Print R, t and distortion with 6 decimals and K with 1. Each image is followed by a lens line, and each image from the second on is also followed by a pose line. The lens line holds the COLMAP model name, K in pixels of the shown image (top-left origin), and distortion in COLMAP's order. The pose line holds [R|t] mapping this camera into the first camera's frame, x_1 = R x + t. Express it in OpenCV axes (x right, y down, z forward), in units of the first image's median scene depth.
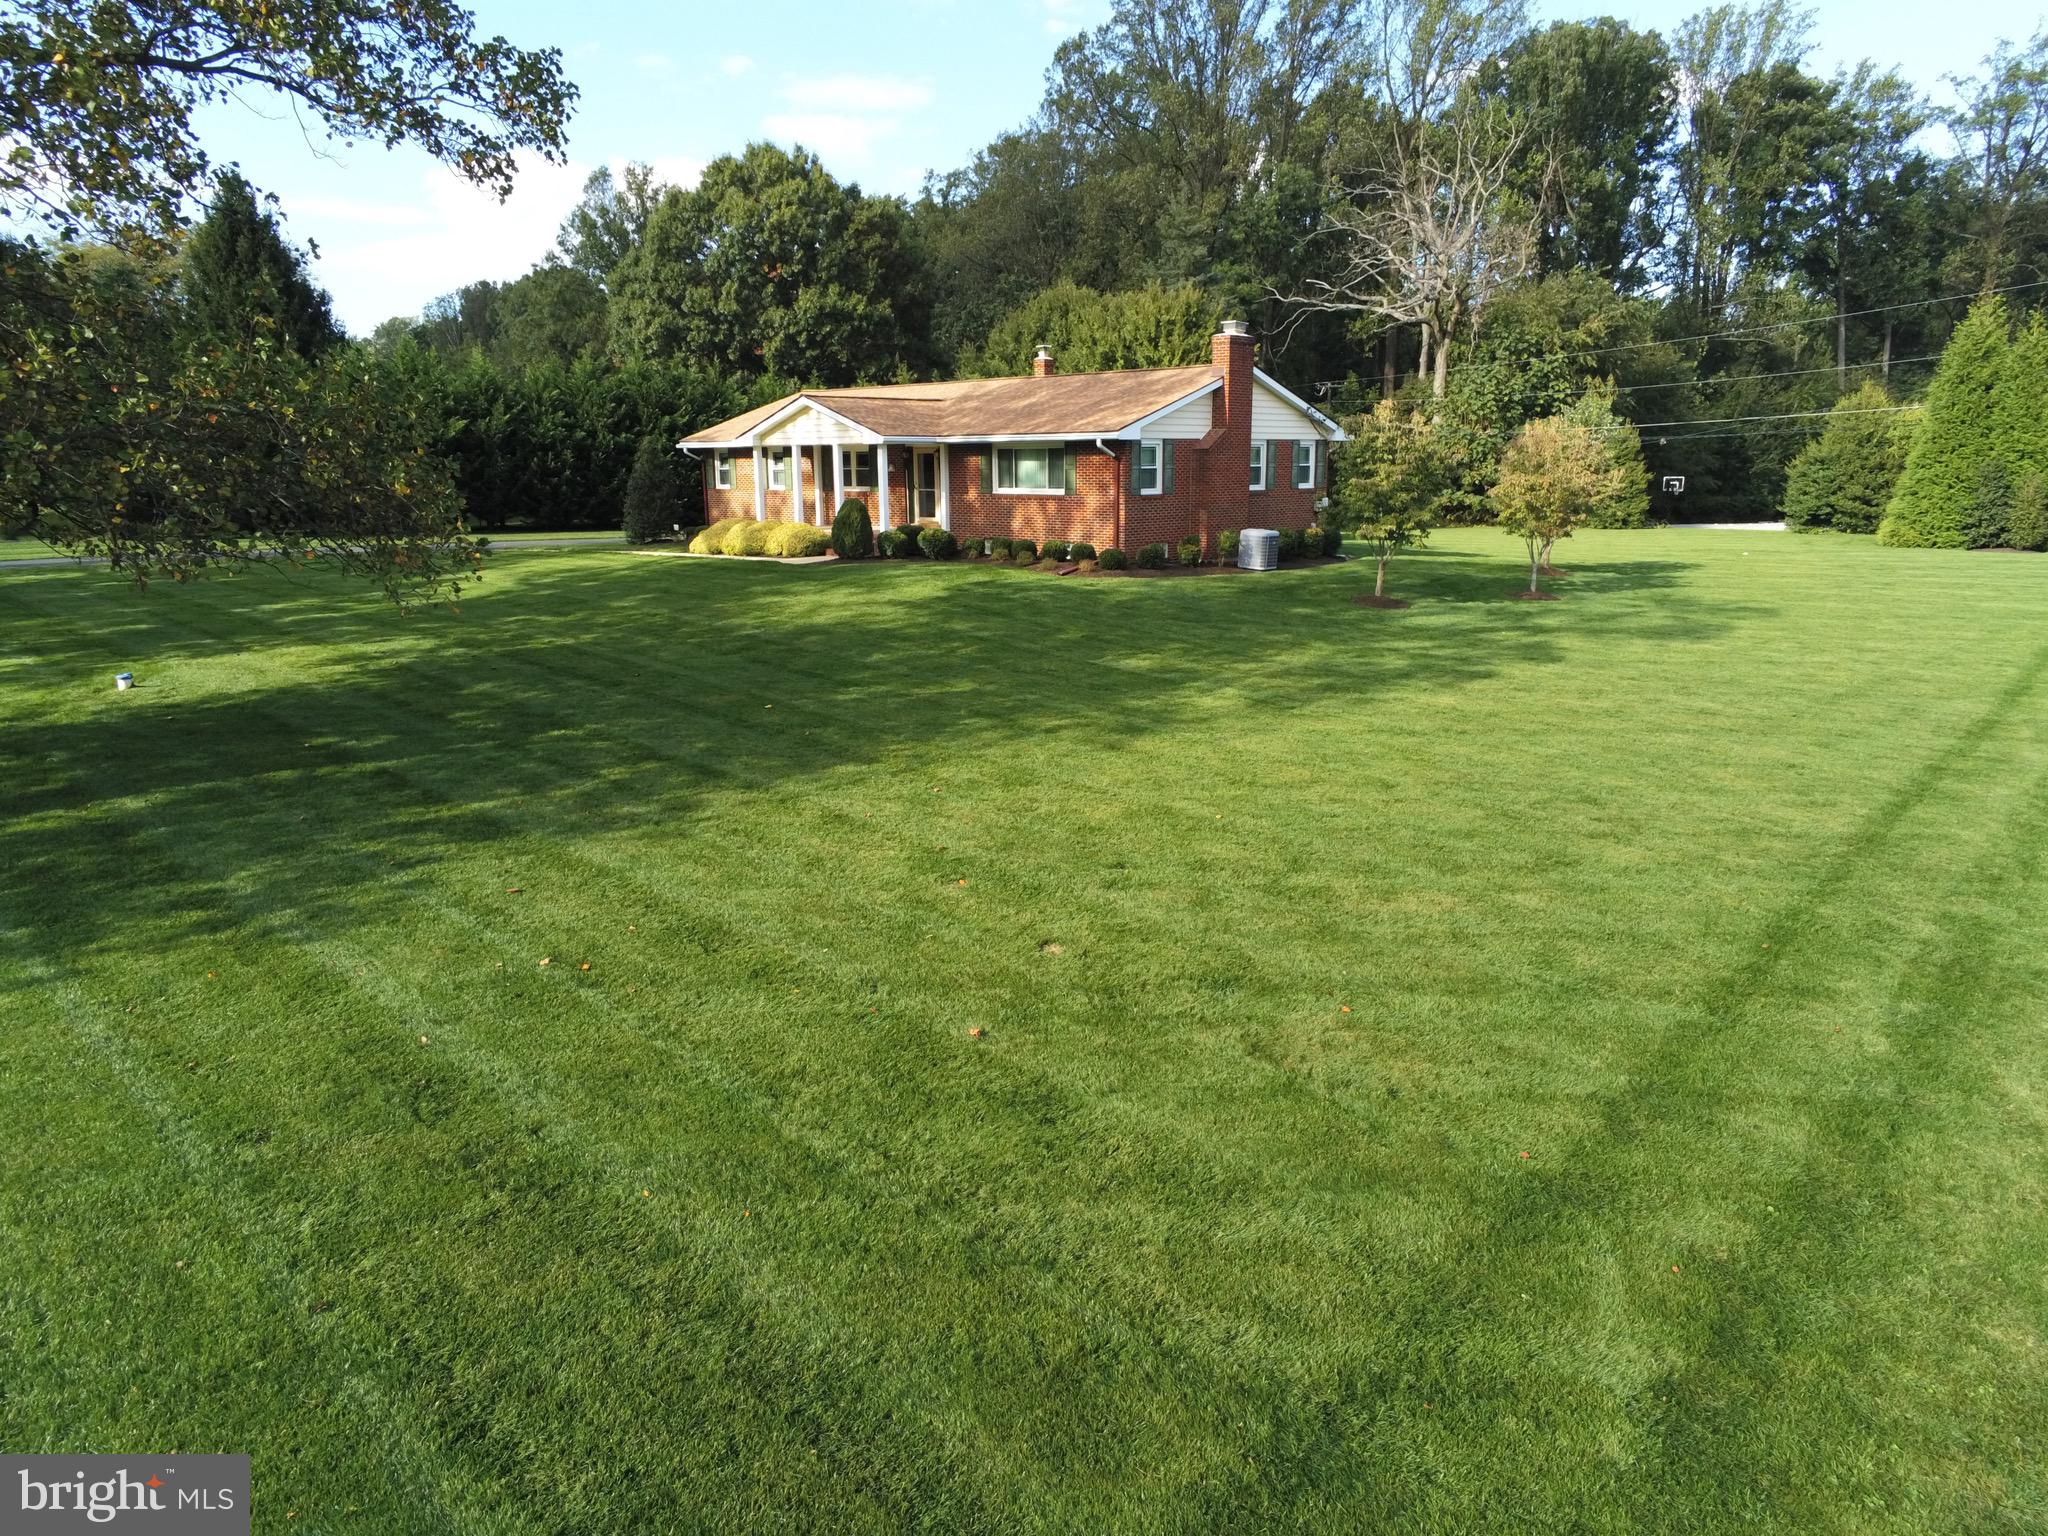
lens RADIAL K [[1331.6, 0, 1023.8], [0, 1331.6, 764.0], [0, 0, 1]] dist [0.002776, 0.001701]
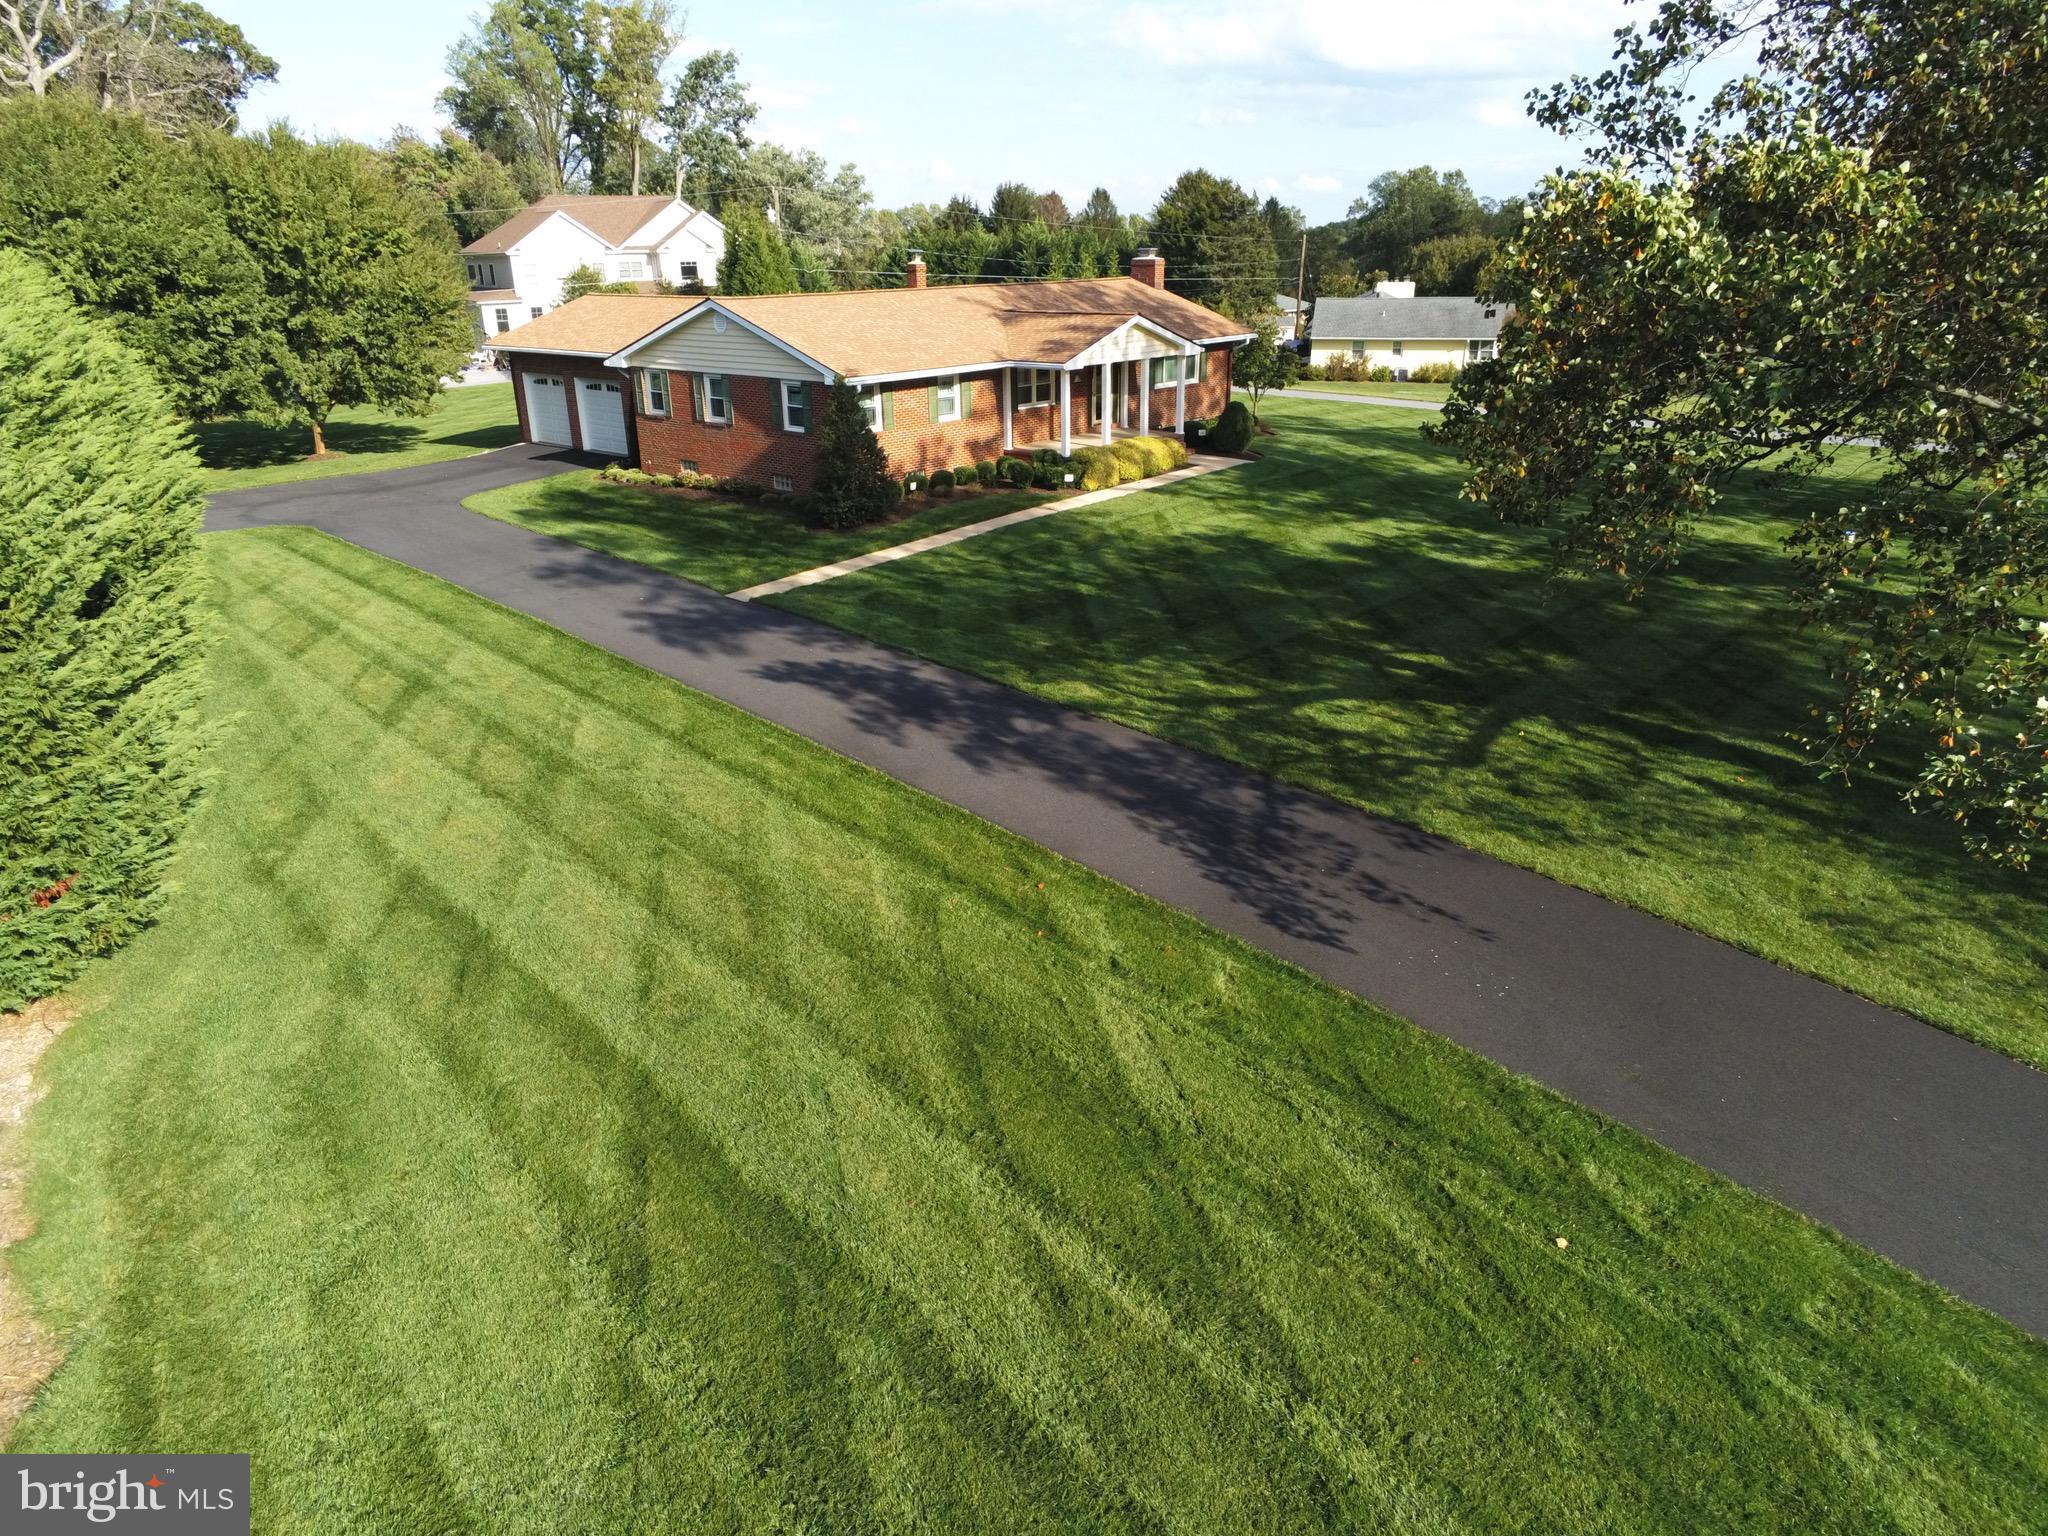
lens RADIAL K [[1331.6, 0, 1023.8], [0, 1331.6, 764.0], [0, 0, 1]] dist [0.002776, 0.001701]
pose [[-0.046067, -0.359224, 0.932114, -0.873296], [0.238697, 0.902115, 0.359460, -0.244812], [-0.970001, 0.239052, 0.044188, 0.772886]]
